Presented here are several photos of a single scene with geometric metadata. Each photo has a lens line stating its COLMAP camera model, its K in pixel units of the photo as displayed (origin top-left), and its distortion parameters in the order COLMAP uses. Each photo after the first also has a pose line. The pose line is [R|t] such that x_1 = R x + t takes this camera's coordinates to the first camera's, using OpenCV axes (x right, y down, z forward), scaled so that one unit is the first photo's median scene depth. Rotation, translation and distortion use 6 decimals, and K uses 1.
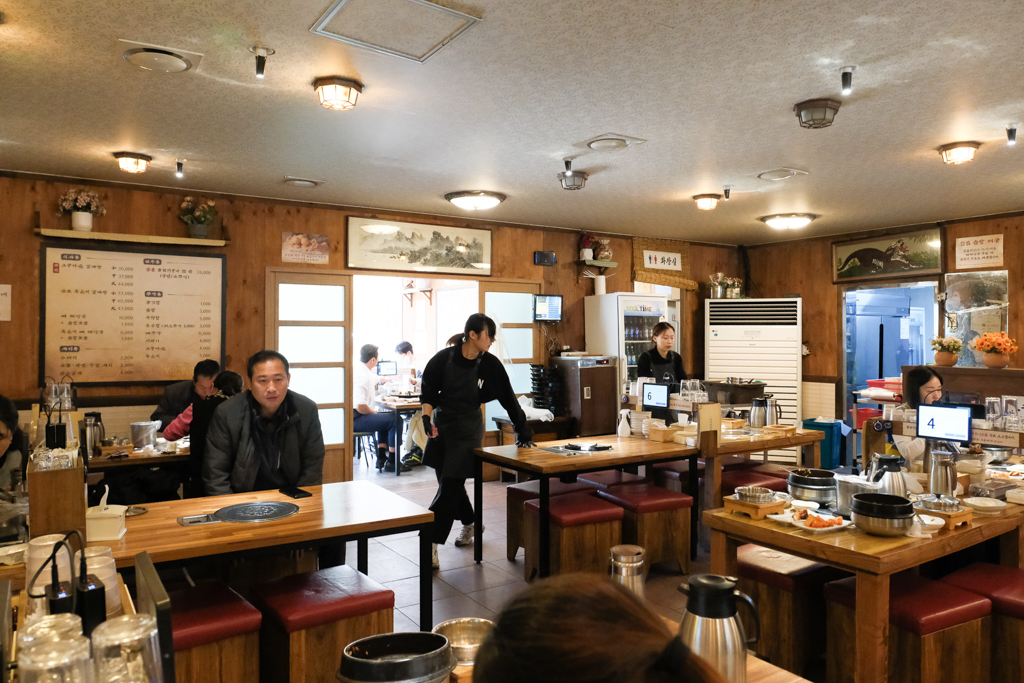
lens RADIAL K [[714.6, 0, 511.4], [0, 714.6, 341.2], [0, 0, 1]] dist [-0.012811, -0.009107]
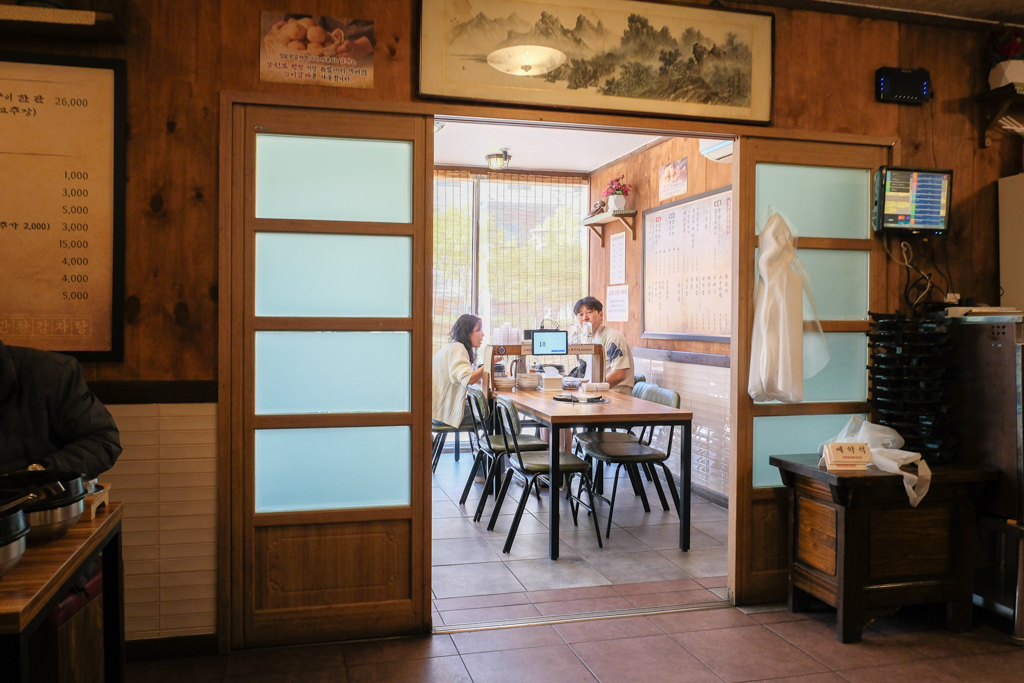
lens RADIAL K [[714.6, 0, 502.6], [0, 714.6, 337.7], [0, 0, 1]] dist [-0.012811, -0.009107]
pose [[0.937367, 0.010427, -0.348186, -0.031231], [-0.005753, 0.999879, 0.014455, 0.032214], [0.348295, -0.011547, 0.937314, 0.582839]]
